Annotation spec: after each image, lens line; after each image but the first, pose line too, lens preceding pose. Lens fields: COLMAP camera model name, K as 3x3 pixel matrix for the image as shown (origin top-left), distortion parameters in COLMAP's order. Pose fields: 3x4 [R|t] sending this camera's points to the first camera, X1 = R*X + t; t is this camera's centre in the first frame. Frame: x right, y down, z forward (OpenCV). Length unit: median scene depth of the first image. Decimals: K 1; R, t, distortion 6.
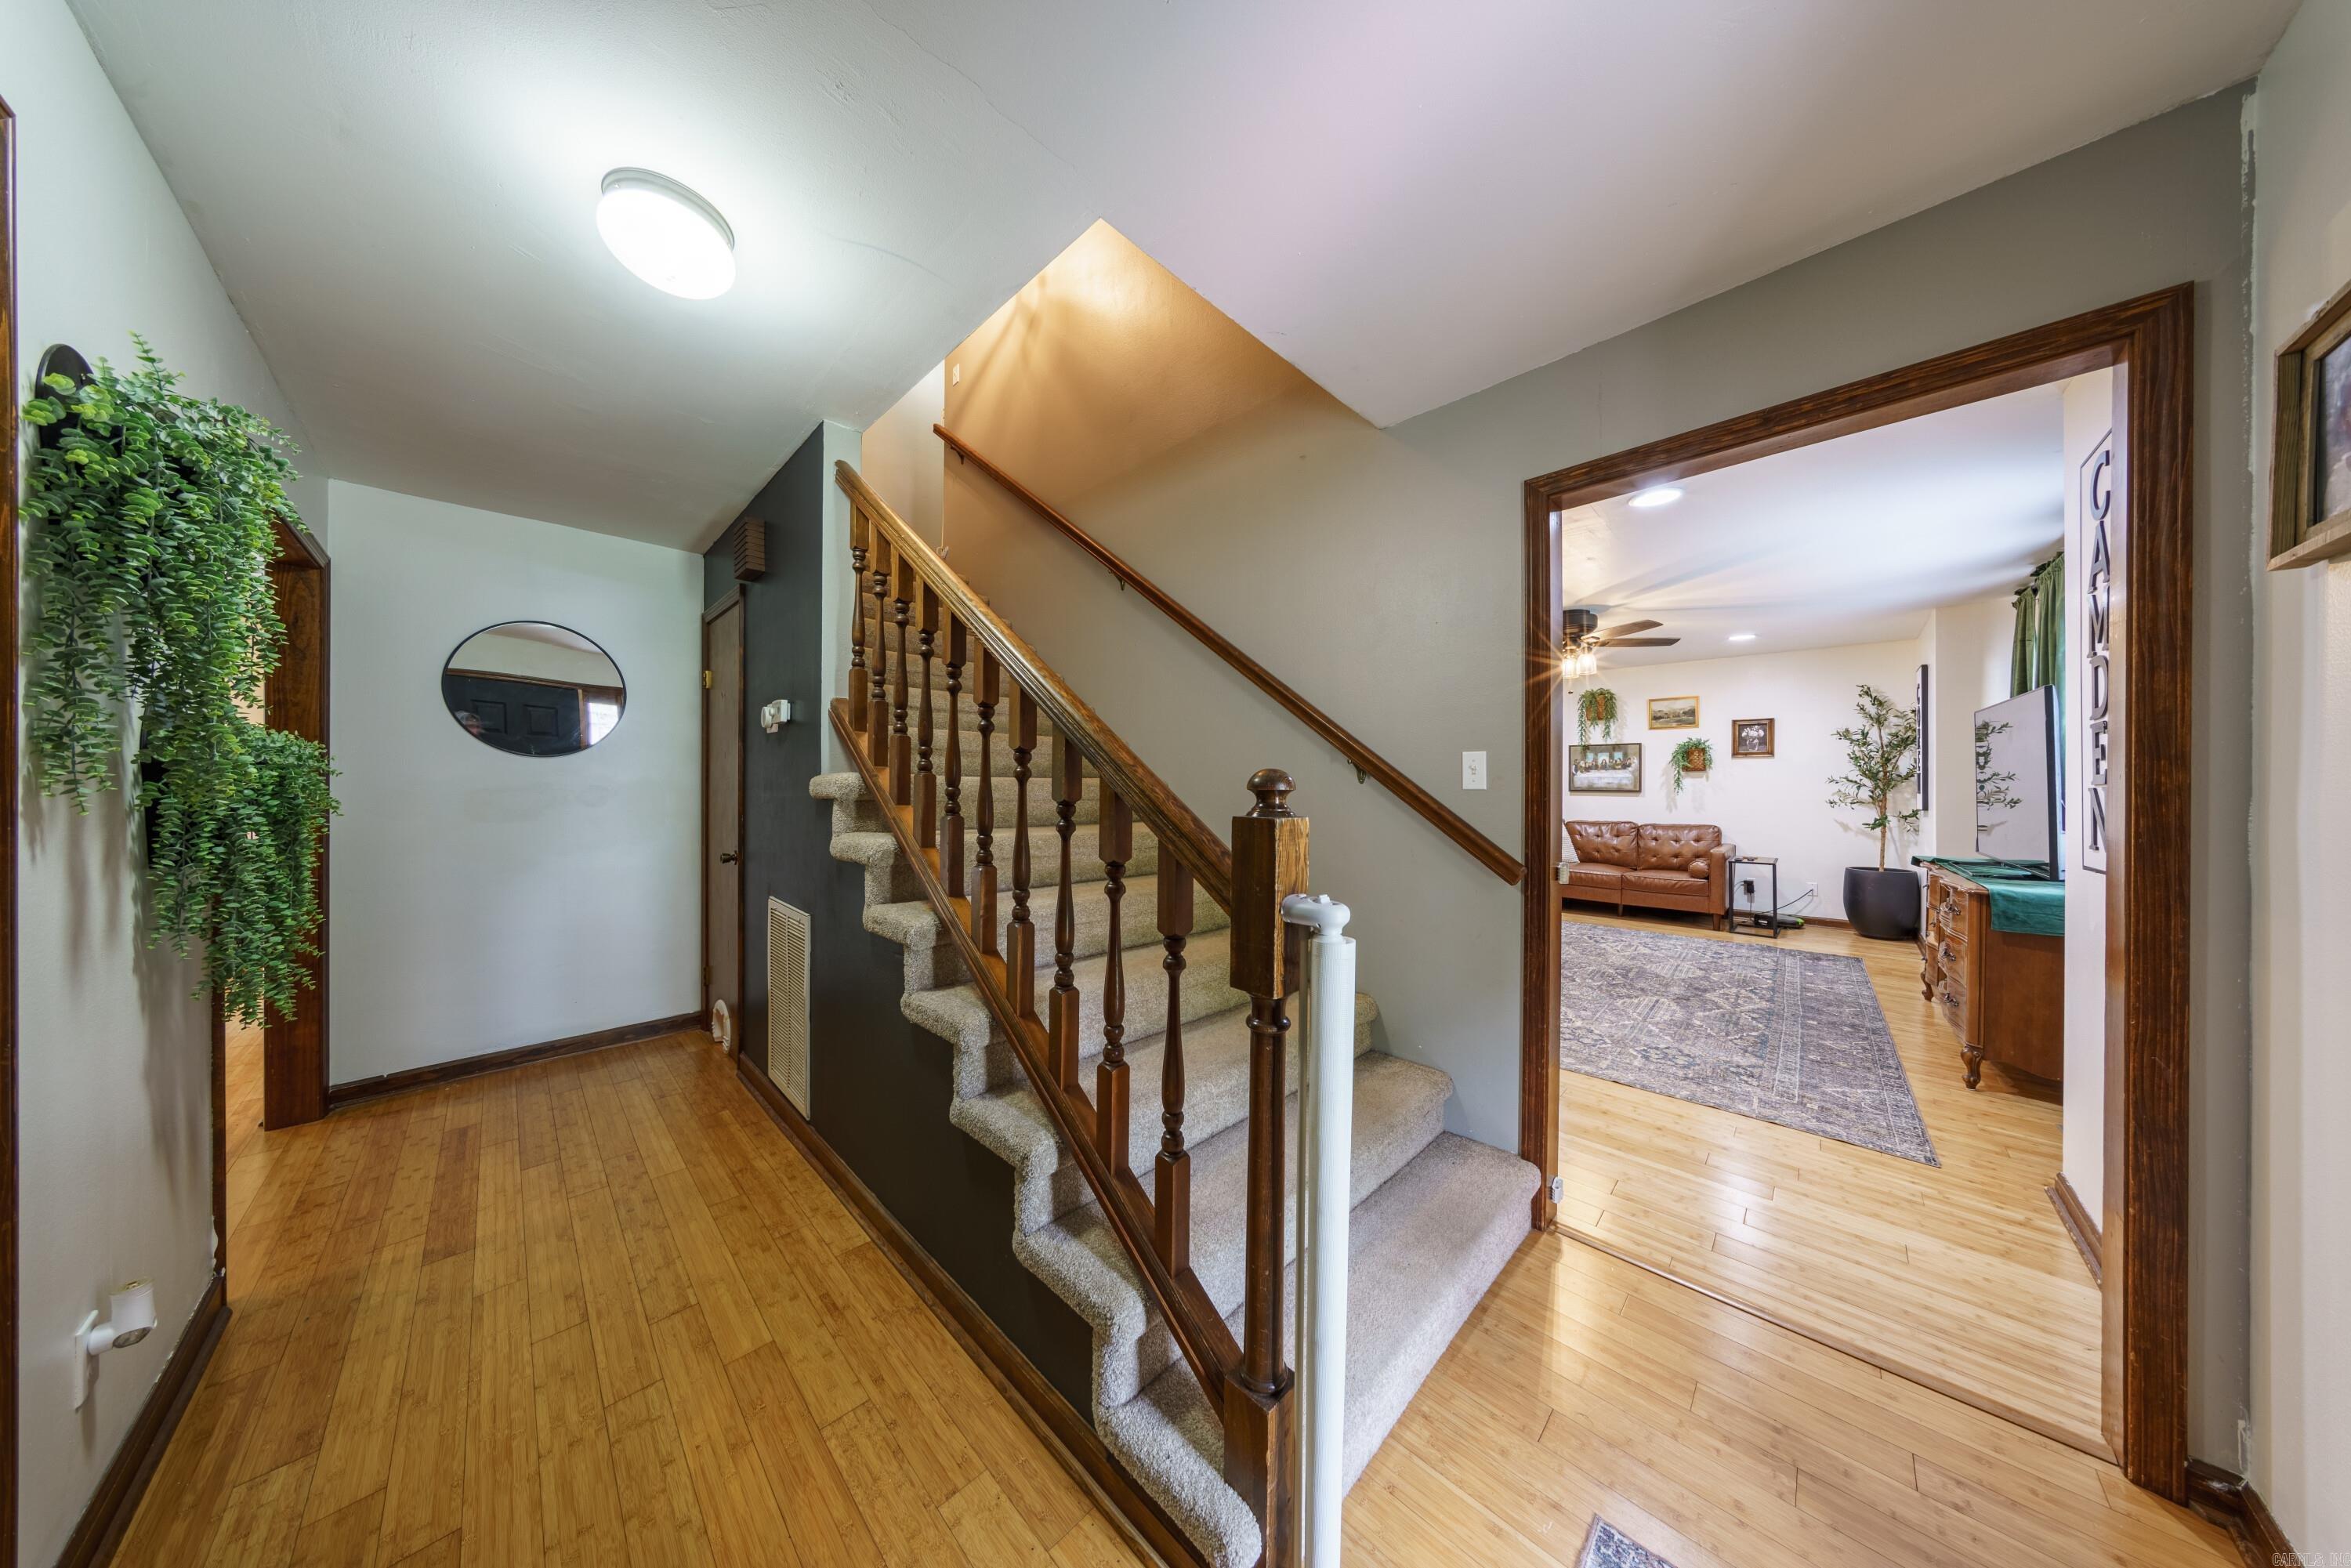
lens RADIAL K [[676.2, 0, 1175.5], [0, 676.2, 784.0], [0, 0, 1]] dist [-0.005604, 0.000112]
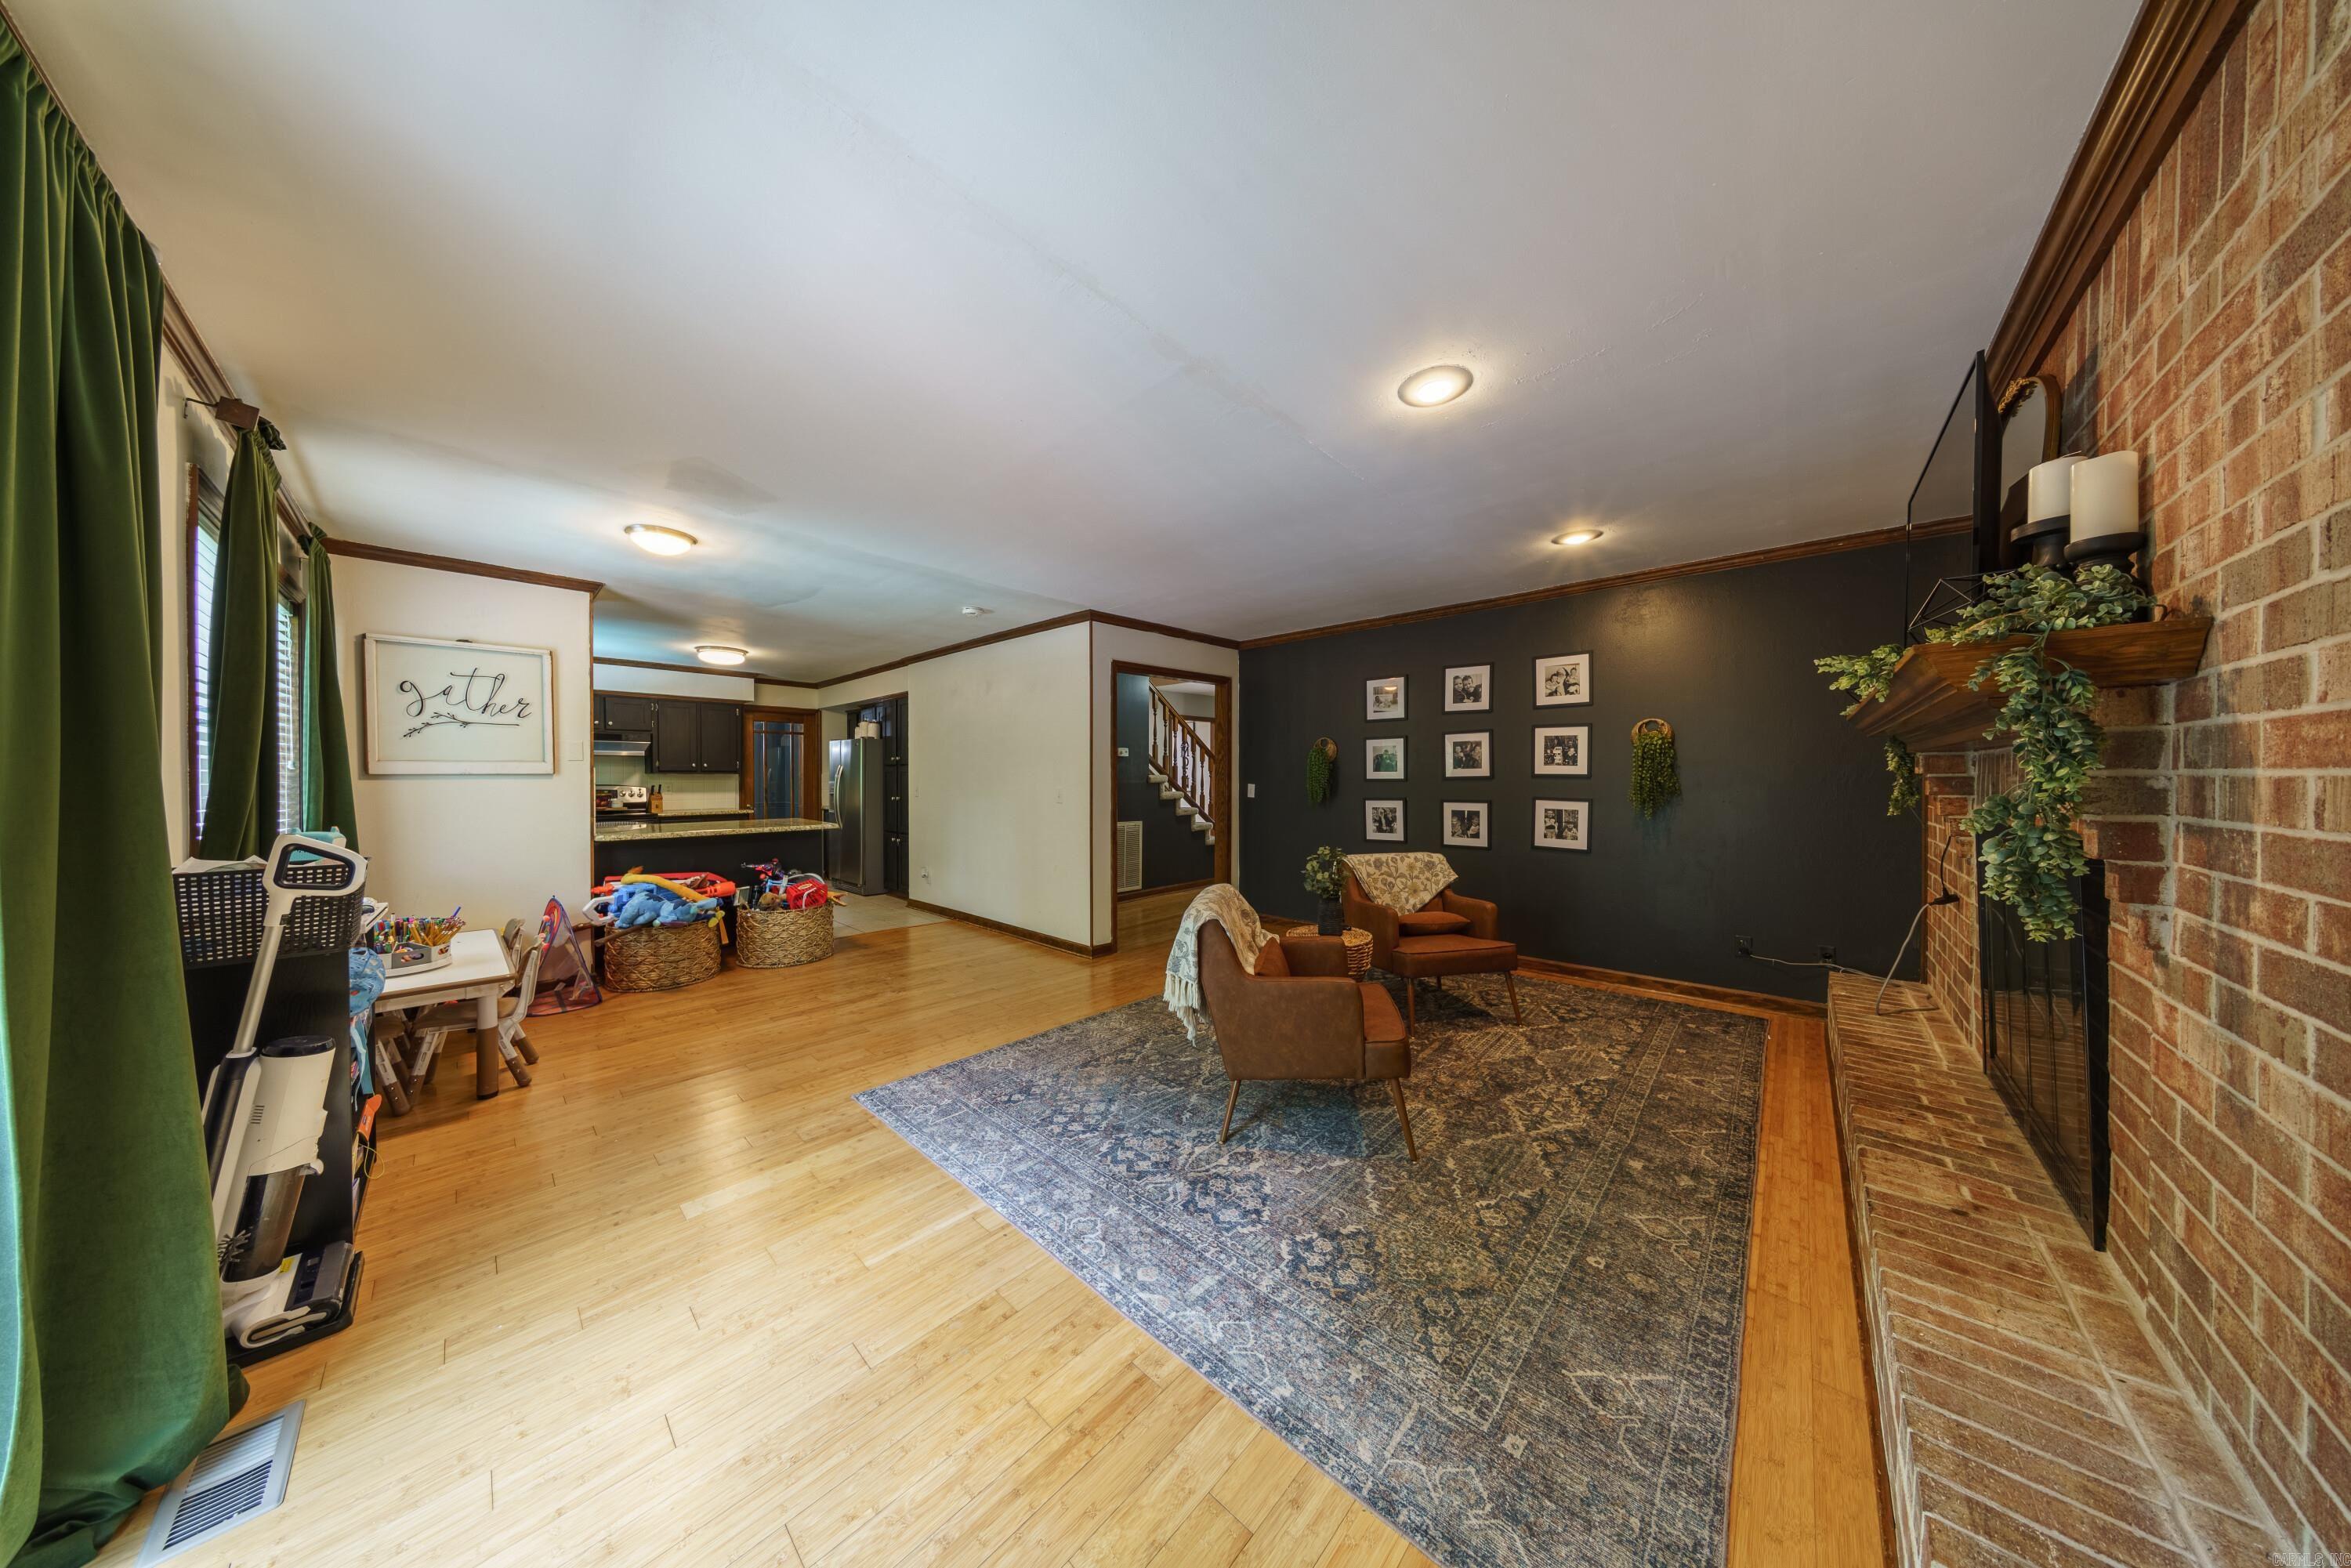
lens RADIAL K [[679.7, 0, 1175.5], [0, 679.7, 784.0], [0, 0, 1]] dist [-0.000716, 0.000031]
pose [[0.999945, 0.000016, 0.010514, 0.327179], [-0.000065, 0.999989, 0.004700, 0.002197], [-0.010514, -0.004700, 0.999934, 0.242142]]
